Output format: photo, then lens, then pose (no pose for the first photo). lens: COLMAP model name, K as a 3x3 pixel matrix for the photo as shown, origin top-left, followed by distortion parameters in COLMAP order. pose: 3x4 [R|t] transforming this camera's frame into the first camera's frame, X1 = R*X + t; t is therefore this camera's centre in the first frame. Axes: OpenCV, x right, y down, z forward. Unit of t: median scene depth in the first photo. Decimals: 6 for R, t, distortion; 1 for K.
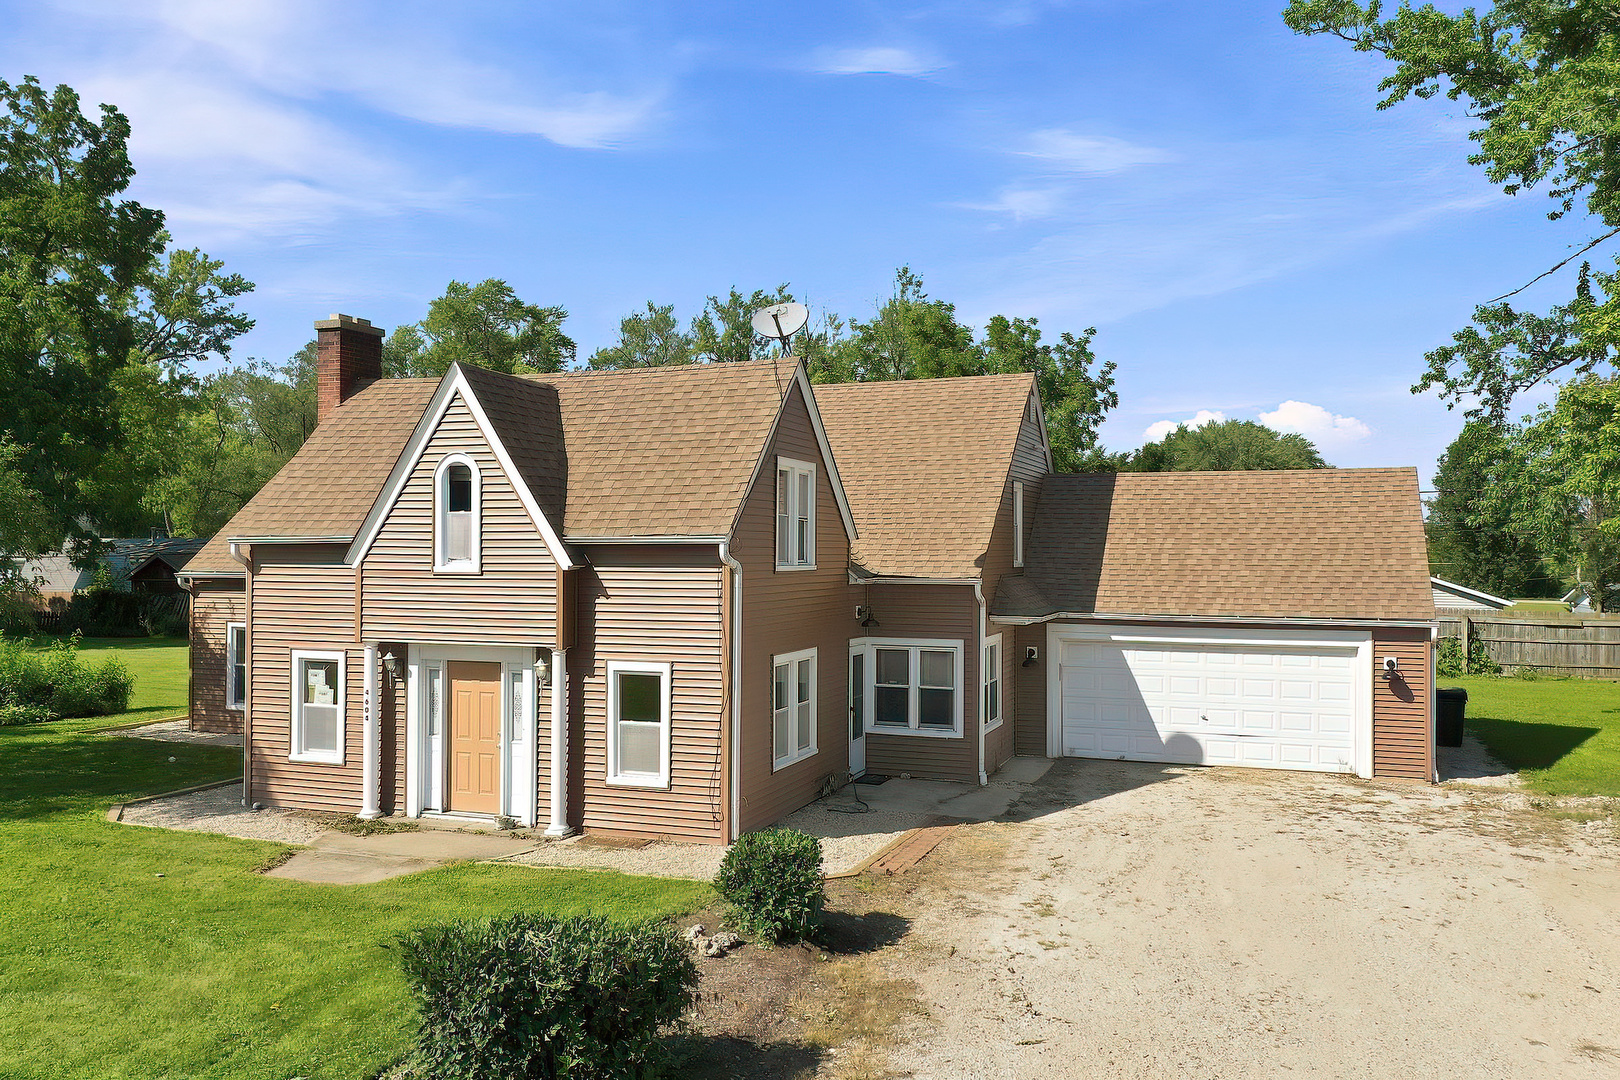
lens RADIAL K [[1275.6, 0, 808.2], [0, 1275.6, 558.3], [0, 0, 1]] dist [0.039810, -0.107754]
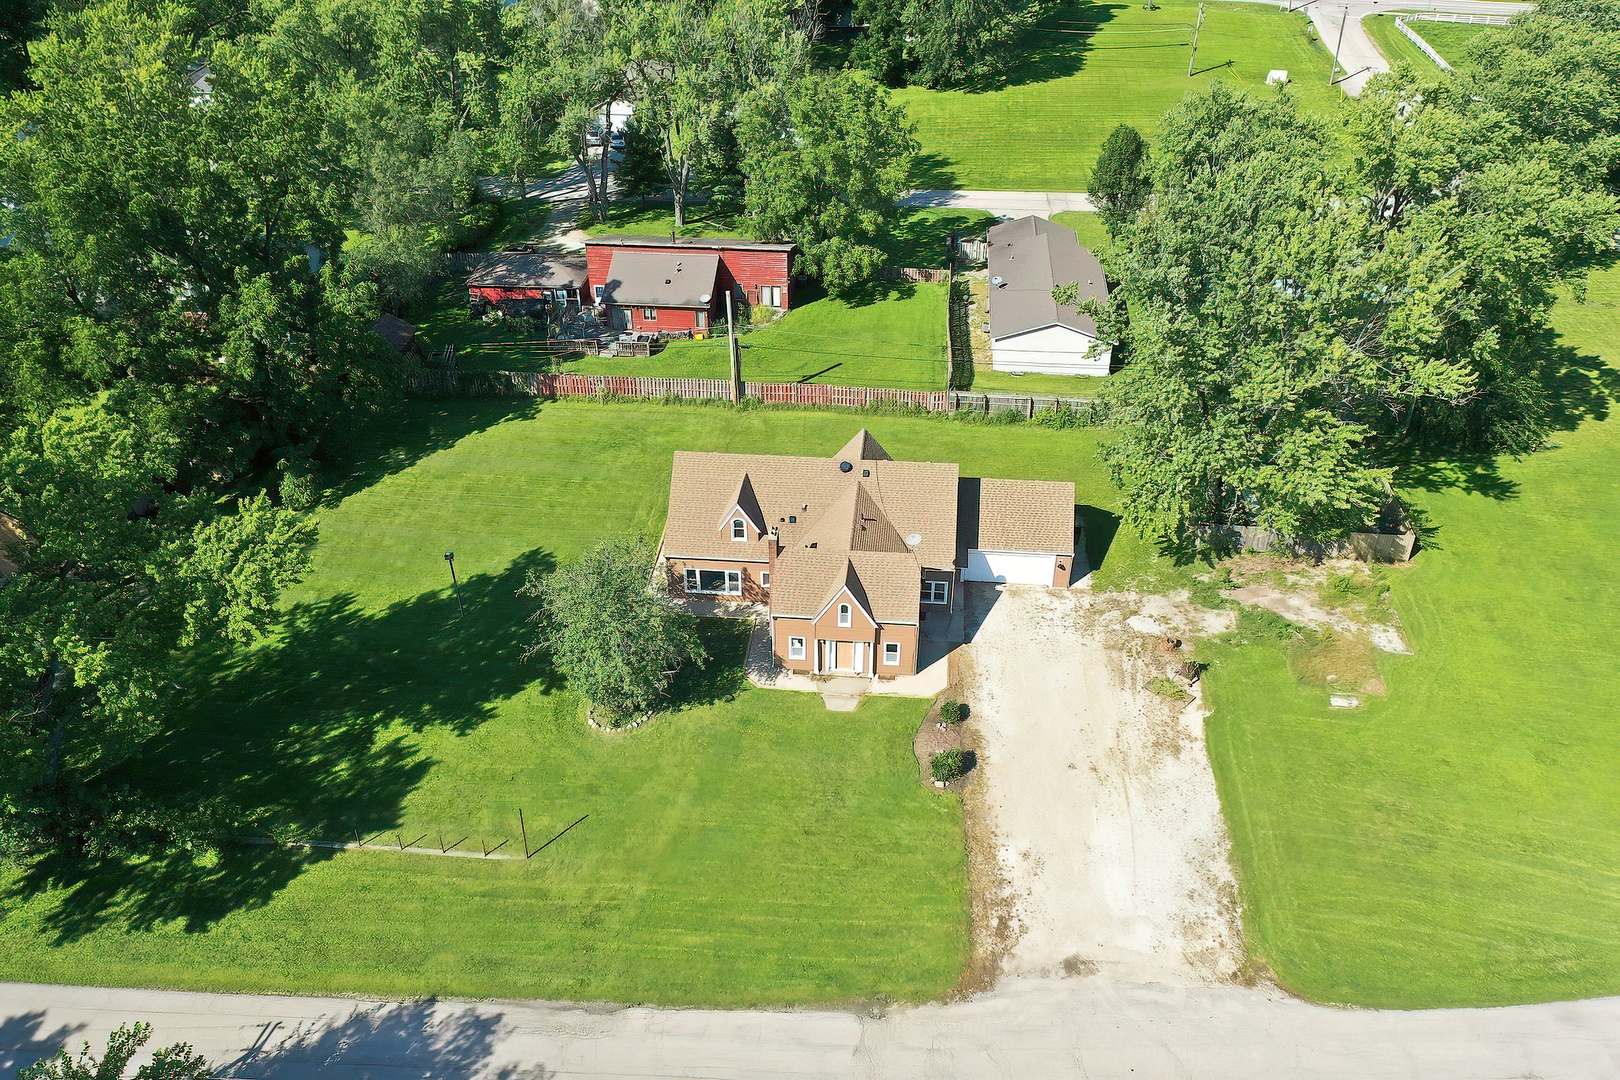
lens RADIAL K [[1275.6, 0, 808.2], [0, 1275.6, 558.3], [0, 0, 1]] dist [0.039810, -0.107754]
pose [[0.963707, -0.164316, 0.210401, -1.177823], [0.003516, 0.795876, 0.605449, -2.547315], [-0.266938, -0.582736, 0.767569, -1.875900]]
